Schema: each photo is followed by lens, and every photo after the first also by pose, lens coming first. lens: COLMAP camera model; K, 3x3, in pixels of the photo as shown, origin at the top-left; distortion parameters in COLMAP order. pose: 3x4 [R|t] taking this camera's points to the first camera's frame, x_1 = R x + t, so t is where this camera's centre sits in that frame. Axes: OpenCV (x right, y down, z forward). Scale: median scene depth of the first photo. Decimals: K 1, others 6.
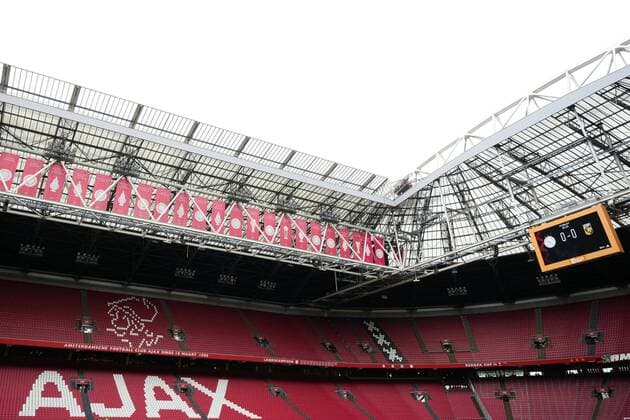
lens RADIAL K [[510.7, 0, 315.0], [0, 510.7, 210.0], [0, 0, 1]] dist [0.008676, 0.013037]
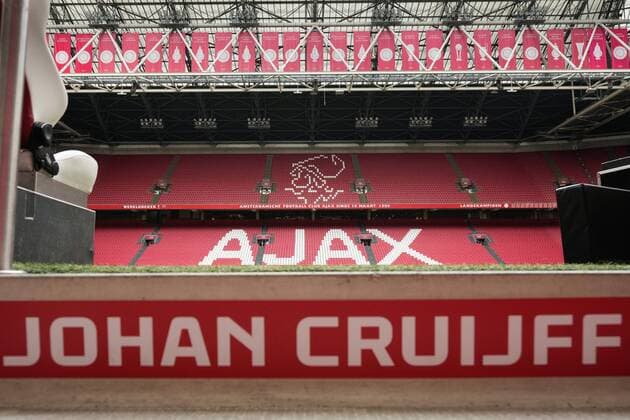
lens RADIAL K [[524.5, 0, 314.3], [0, 524.5, 274.1], [0, 0, 1]] dist [0.001072, -0.010364]
pose [[0.844432, -0.005282, -0.535636, 0.148872], [0.214204, 0.919850, 0.328623, 0.035872], [0.490969, -0.392235, 0.777883, 0.084136]]
